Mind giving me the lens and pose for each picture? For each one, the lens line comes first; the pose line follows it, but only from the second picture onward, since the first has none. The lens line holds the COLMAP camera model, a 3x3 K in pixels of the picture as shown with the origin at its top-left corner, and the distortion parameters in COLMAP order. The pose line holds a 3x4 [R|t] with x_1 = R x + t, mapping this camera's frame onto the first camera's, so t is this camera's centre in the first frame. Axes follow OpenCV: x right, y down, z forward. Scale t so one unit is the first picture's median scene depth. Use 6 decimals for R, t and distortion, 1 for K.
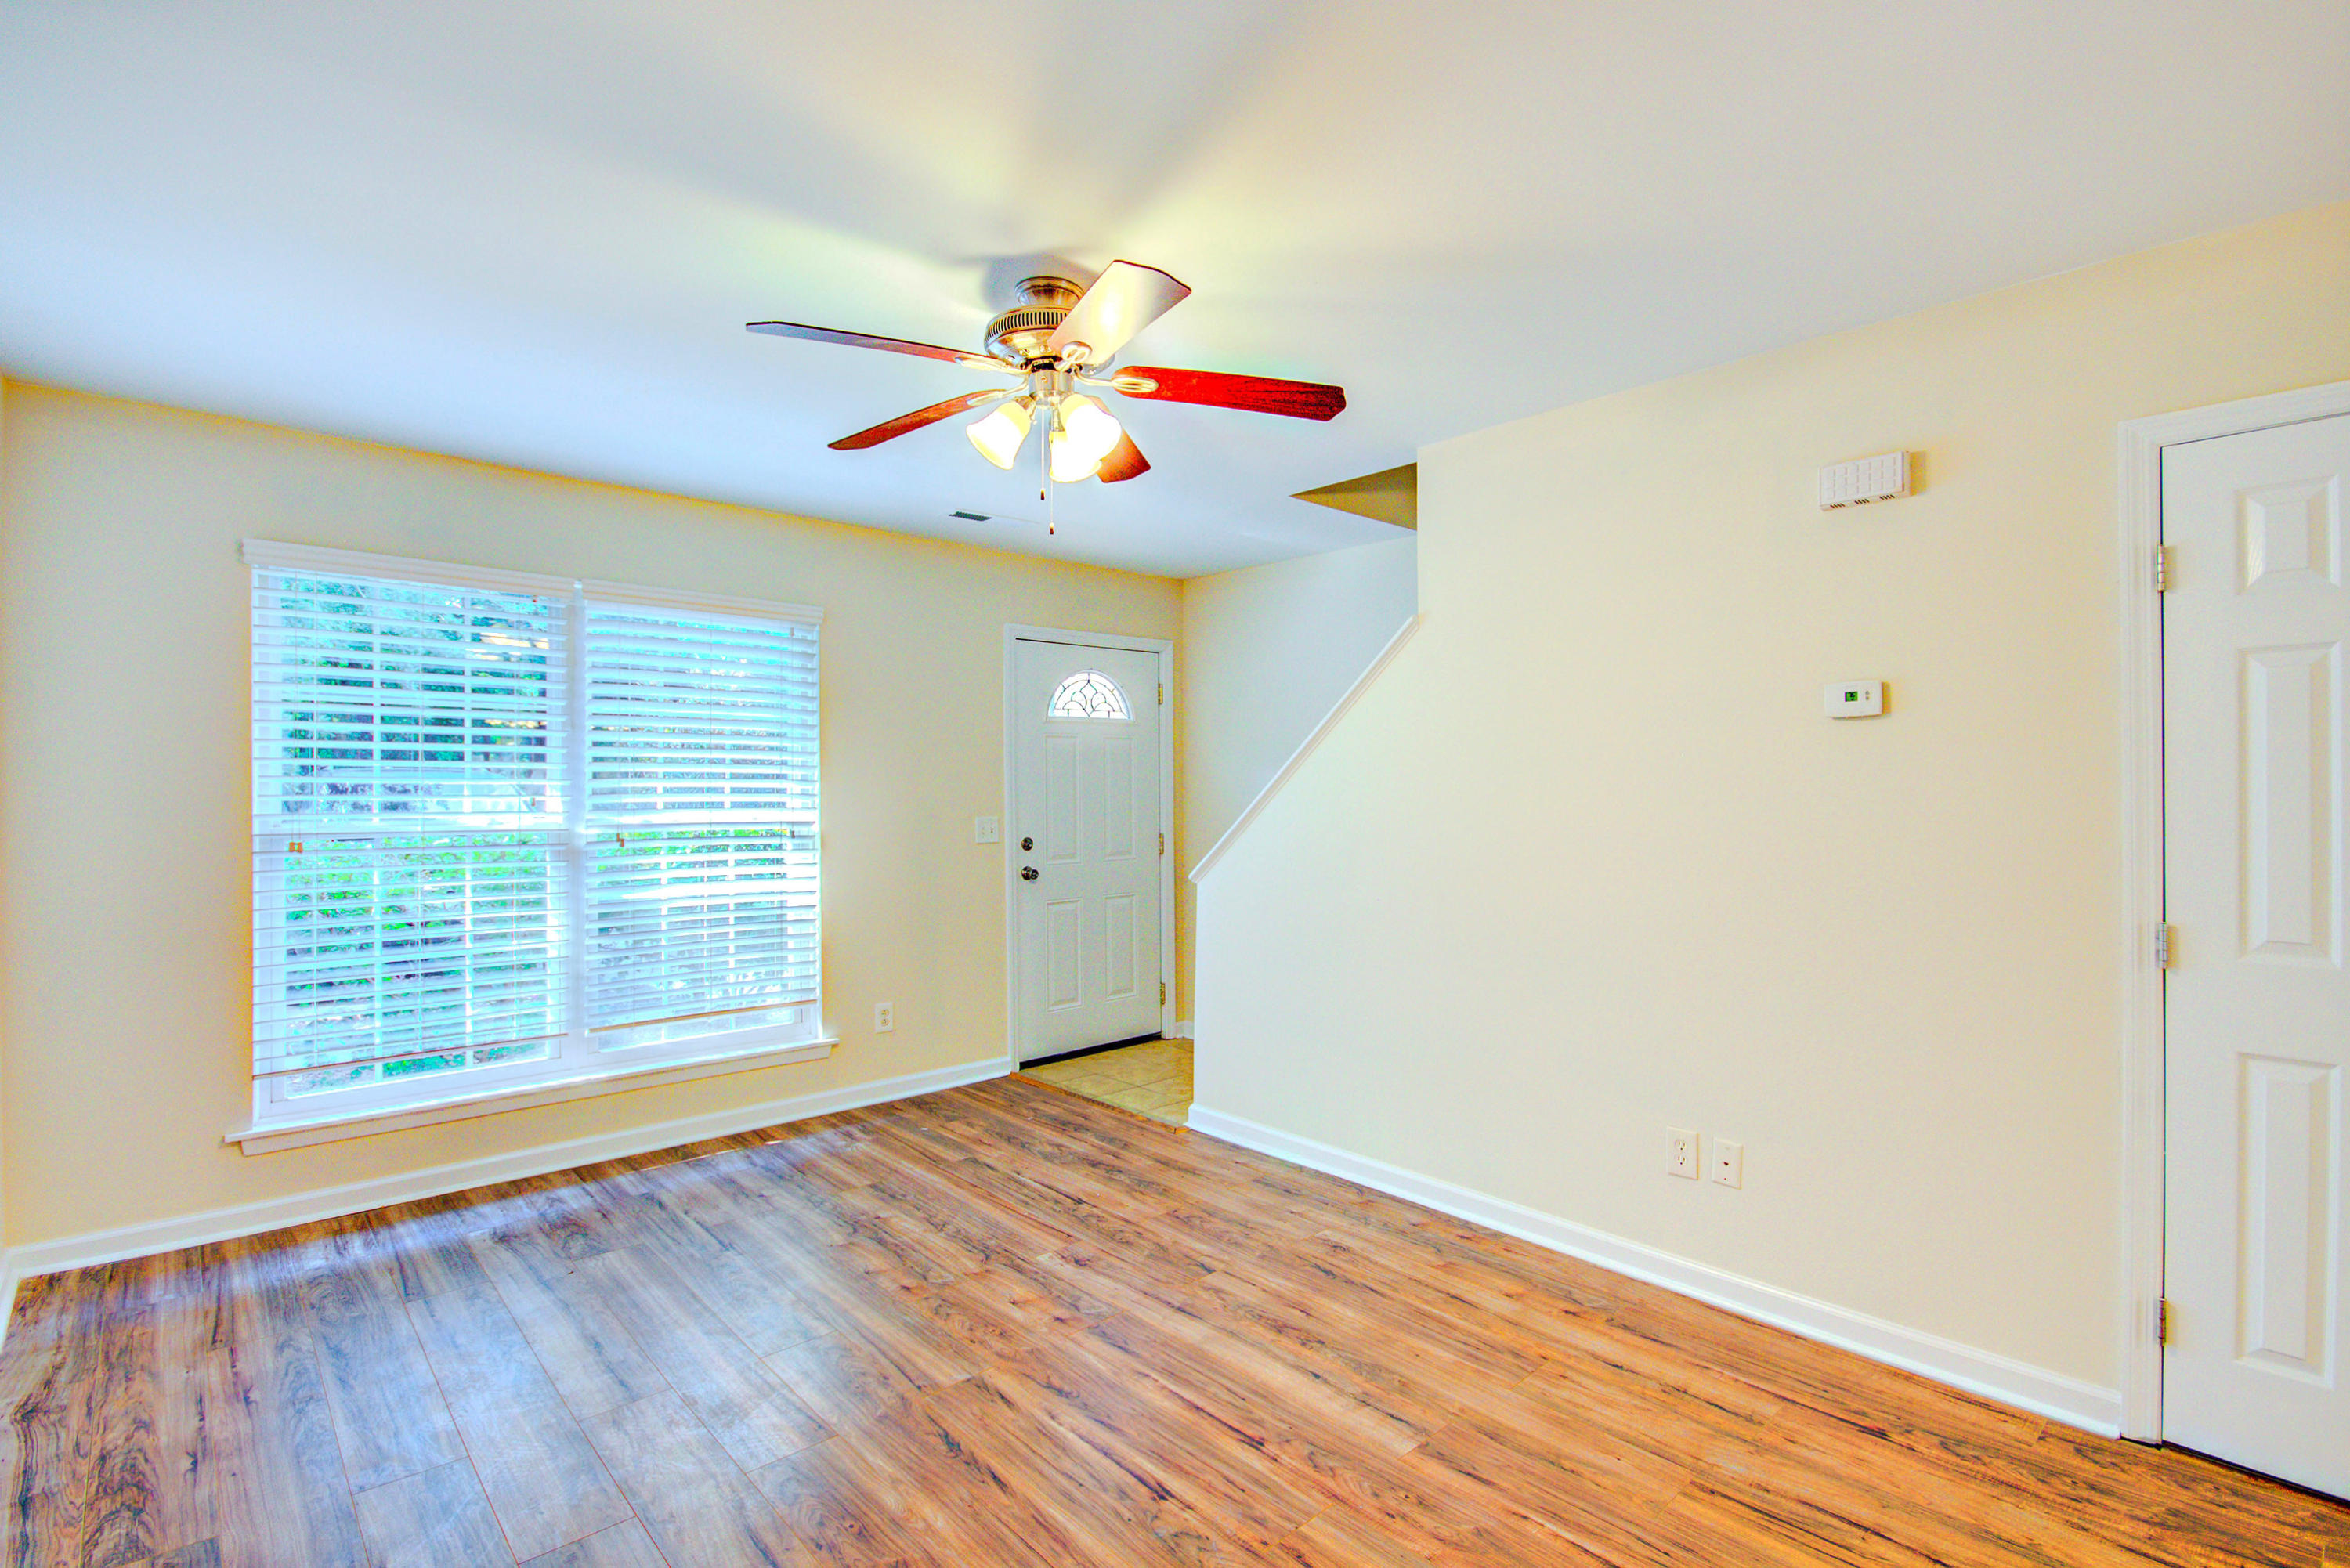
lens RADIAL K [[1088.8, 0, 1183.2], [0, 1088.8, 784.8], [0, 0, 1]] dist [0.001383, -0.001378]
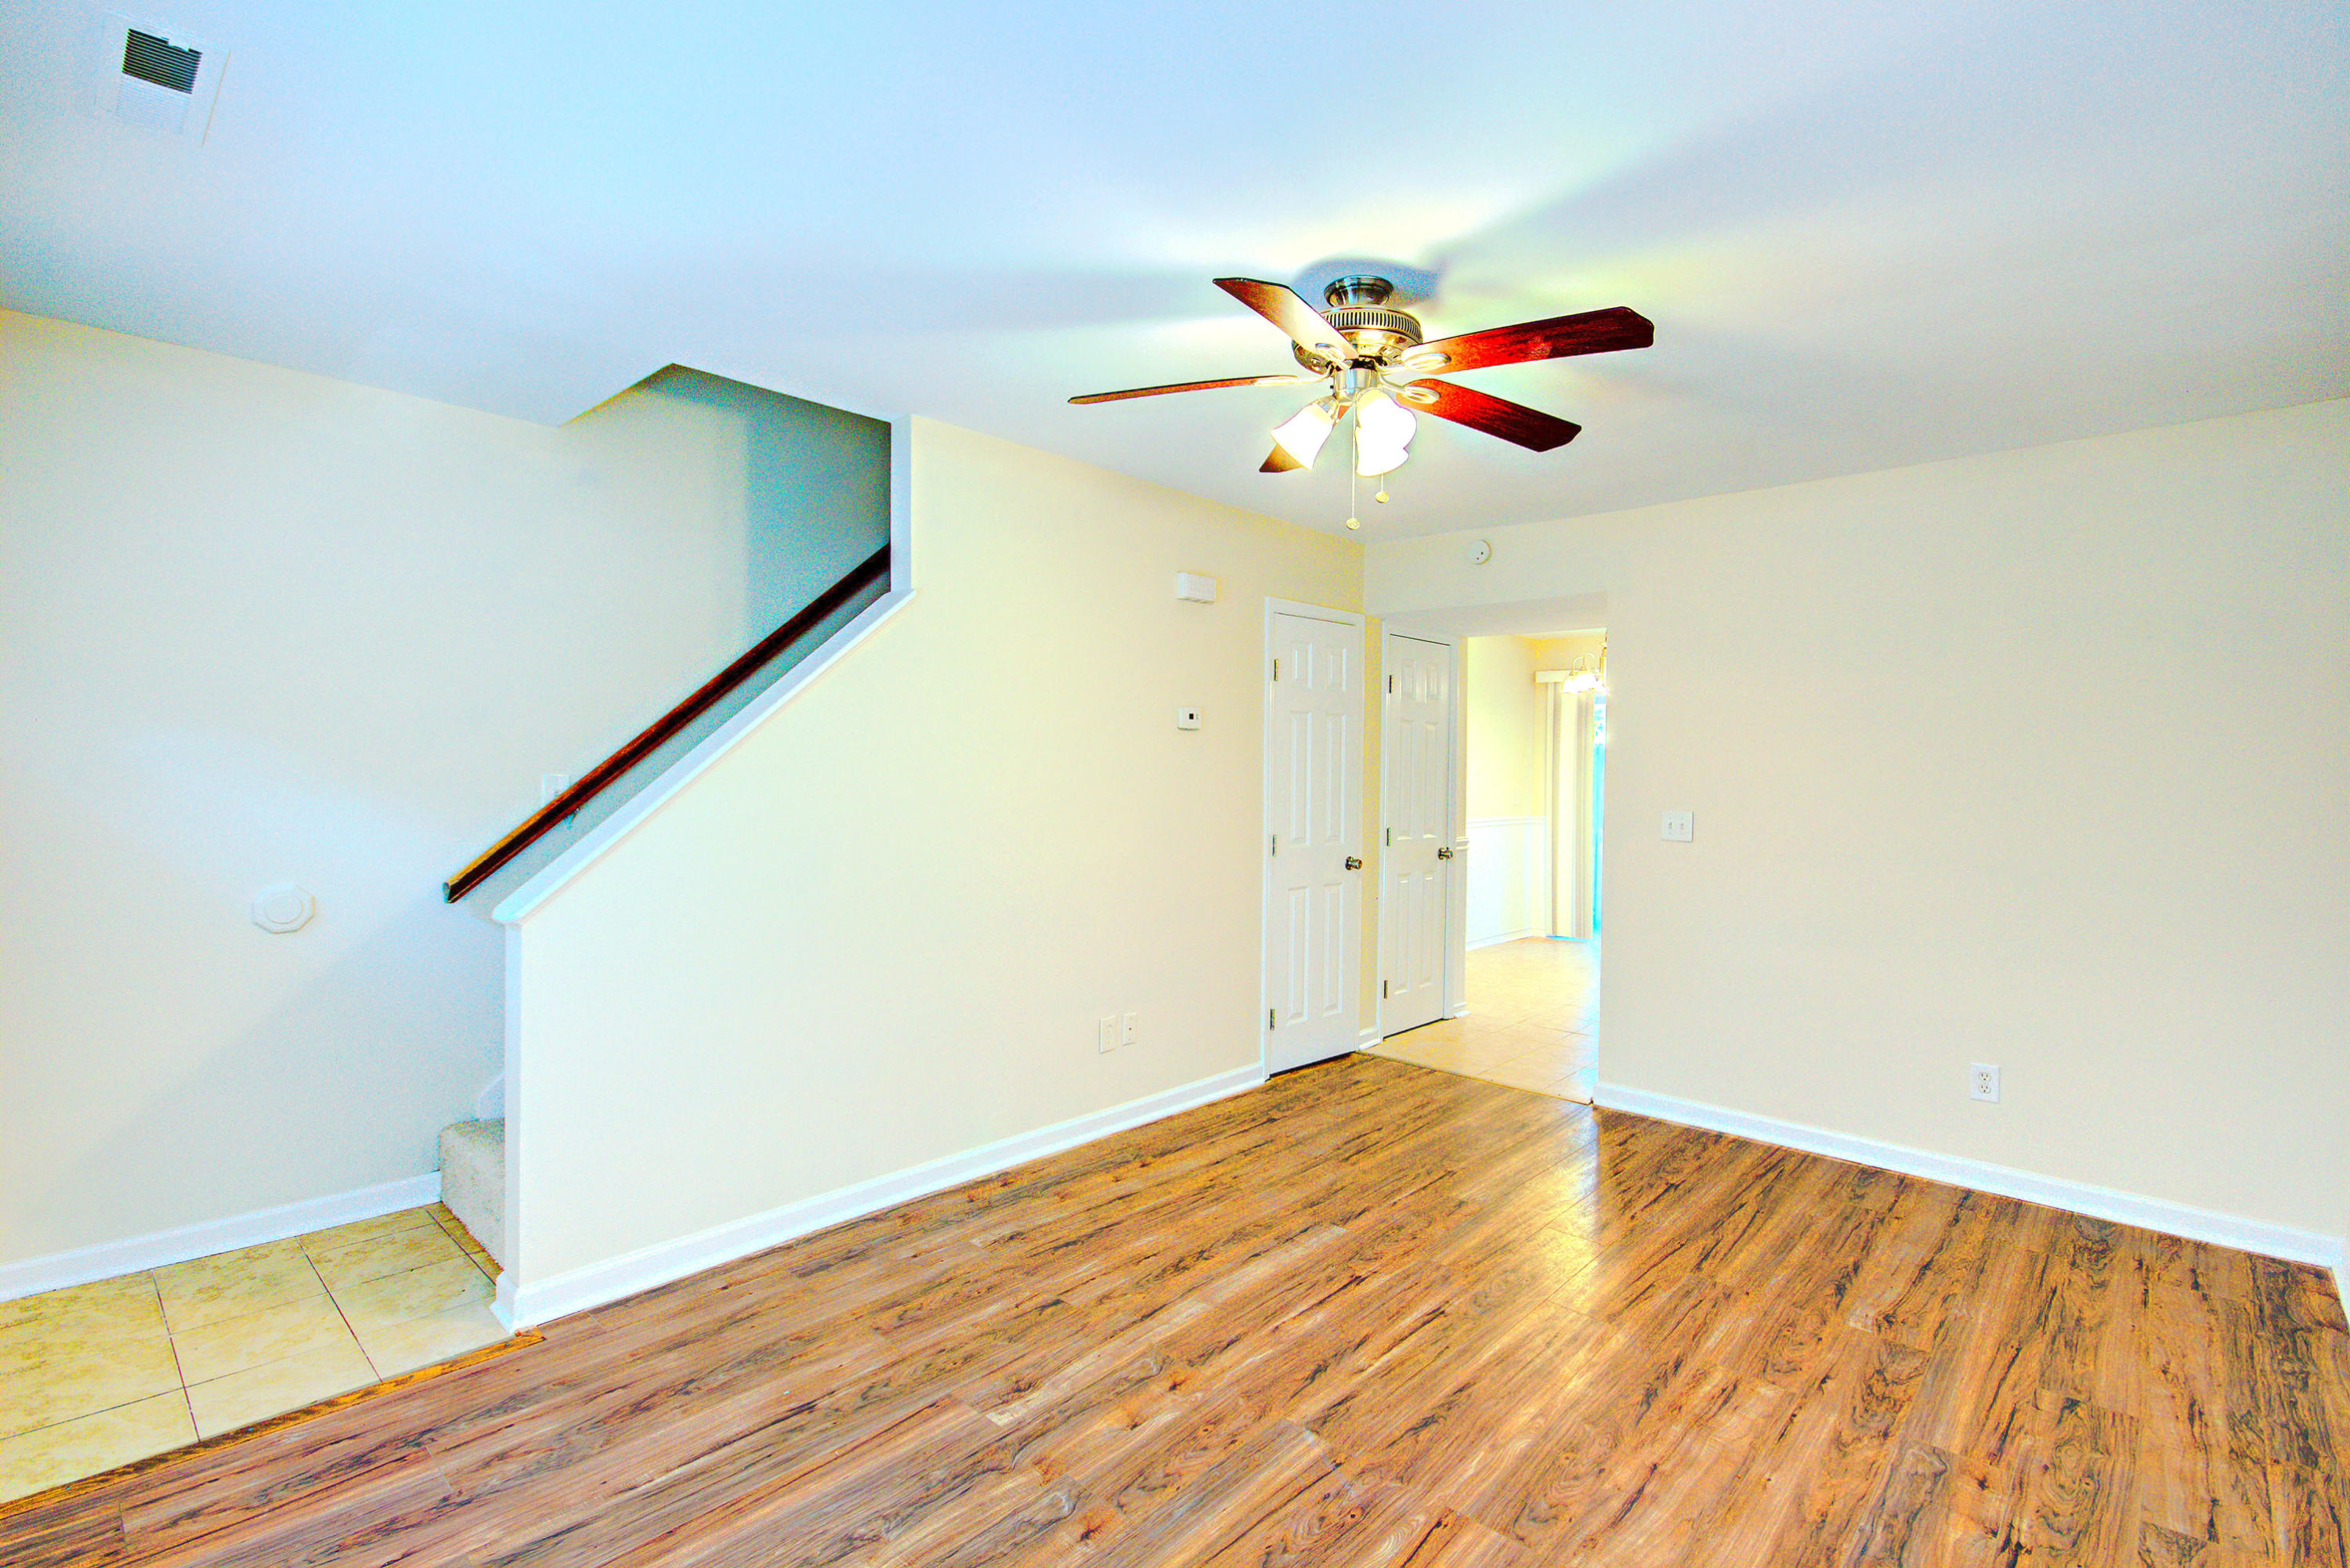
lens RADIAL K [[1088.8, 0, 1183.2], [0, 1088.8, 784.8], [0, 0, 1]] dist [0.001383, -0.001378]
pose [[-0.096219, -0.011503, 0.995294, -0.909792], [-0.017161, 0.999804, 0.009896, 0.002043], [-0.995212, -0.016128, -0.096398, 1.013623]]
